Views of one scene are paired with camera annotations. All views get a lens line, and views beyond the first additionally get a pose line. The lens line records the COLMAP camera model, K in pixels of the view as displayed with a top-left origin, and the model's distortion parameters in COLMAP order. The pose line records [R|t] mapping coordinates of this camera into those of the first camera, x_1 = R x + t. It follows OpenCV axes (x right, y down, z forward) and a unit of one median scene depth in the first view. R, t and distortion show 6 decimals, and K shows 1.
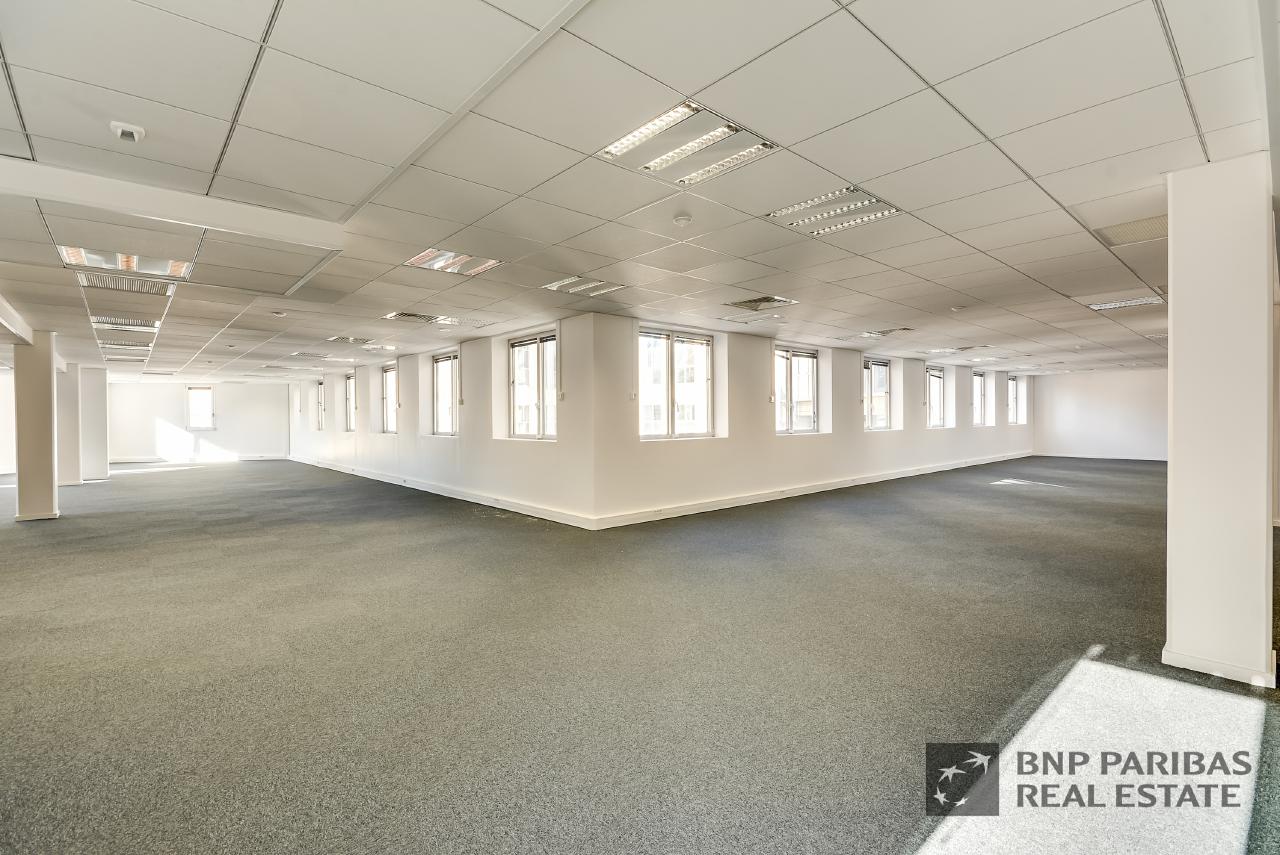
lens RADIAL K [[576.0, 0, 638.9], [0, 576.0, 421.9], [0, 0, 1]] dist [0.004827, 0.000434]
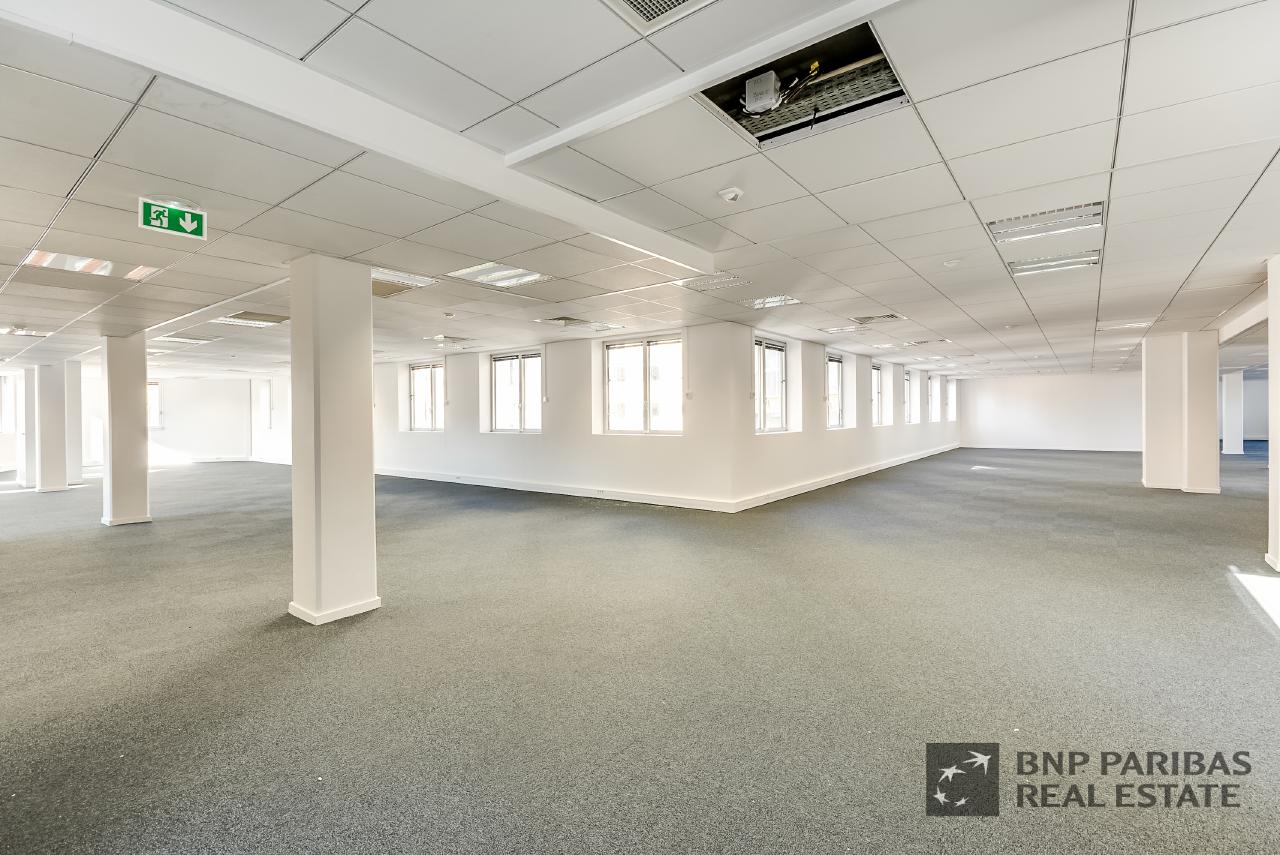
lens RADIAL K [[576.0, 0, 635.0], [0, 576.0, 421.5], [0, 0, 1]] dist [0.004827, 0.000434]
pose [[0.983152, -0.003485, 0.182756, -0.346490], [0.003022, 0.999991, 0.002810, 0.002744], [-0.182765, -0.002210, 0.983154, -0.064443]]
